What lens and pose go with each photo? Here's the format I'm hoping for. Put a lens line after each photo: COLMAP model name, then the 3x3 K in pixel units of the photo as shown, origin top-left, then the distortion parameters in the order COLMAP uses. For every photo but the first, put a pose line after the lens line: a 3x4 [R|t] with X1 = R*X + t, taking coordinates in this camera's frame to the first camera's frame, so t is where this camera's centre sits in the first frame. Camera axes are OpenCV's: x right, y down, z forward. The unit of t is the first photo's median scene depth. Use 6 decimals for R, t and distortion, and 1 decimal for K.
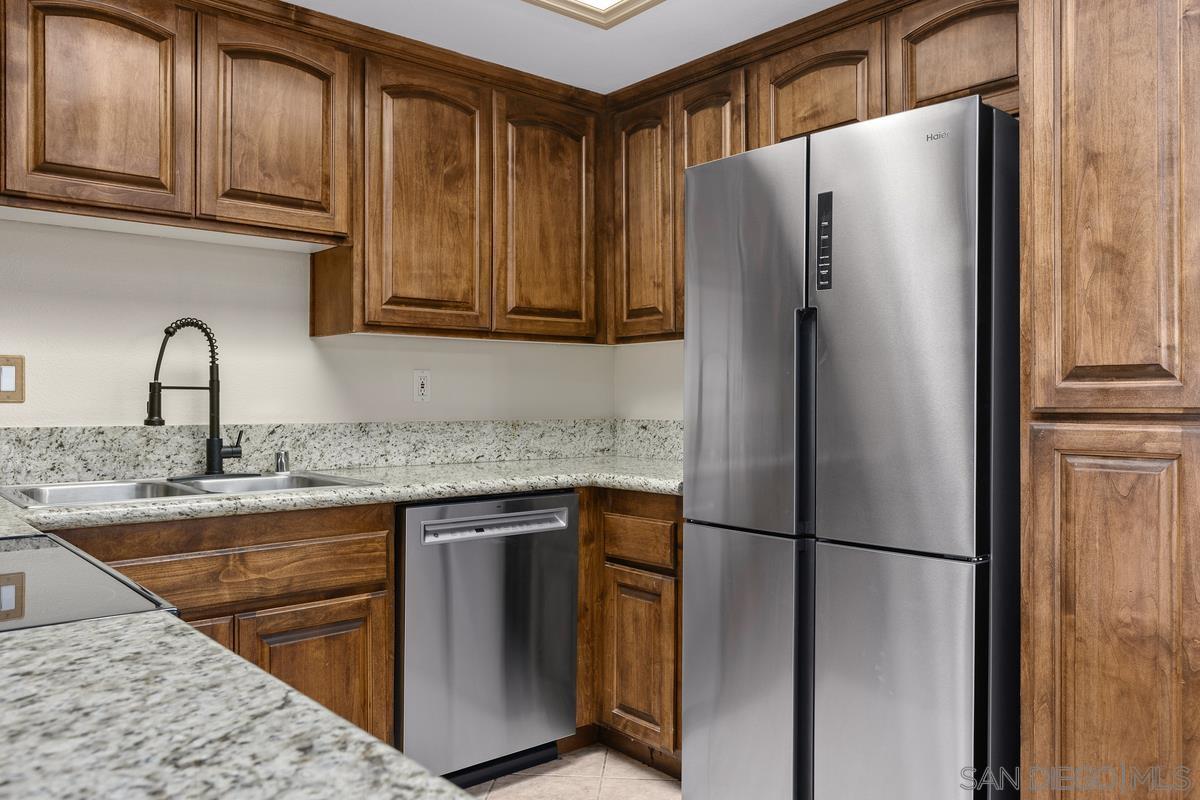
lens RADIAL K [[899.7, 0, 601.0], [0, 899.7, 400.5], [0, 0, 1]] dist [0.005228, -0.007847]
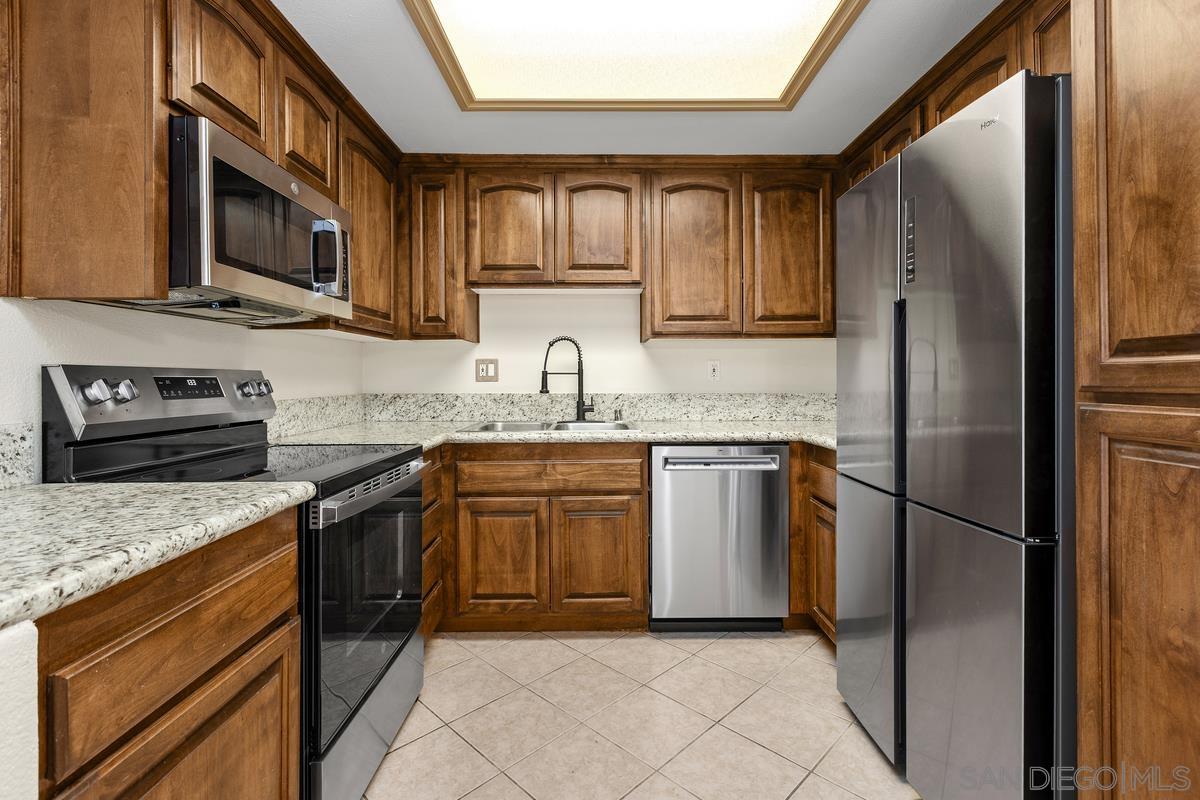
lens RADIAL K [[545.8, 0, 605.6], [0, 545.8, 378.1], [0, 0, 1]] dist [0.000668, -0.001612]
pose [[0.766044, -0.004791, -0.642771, 0.329279], [0.003194, 0.999988, -0.003648, -0.000070], [0.642781, 0.000741, 0.766050, 0.180356]]
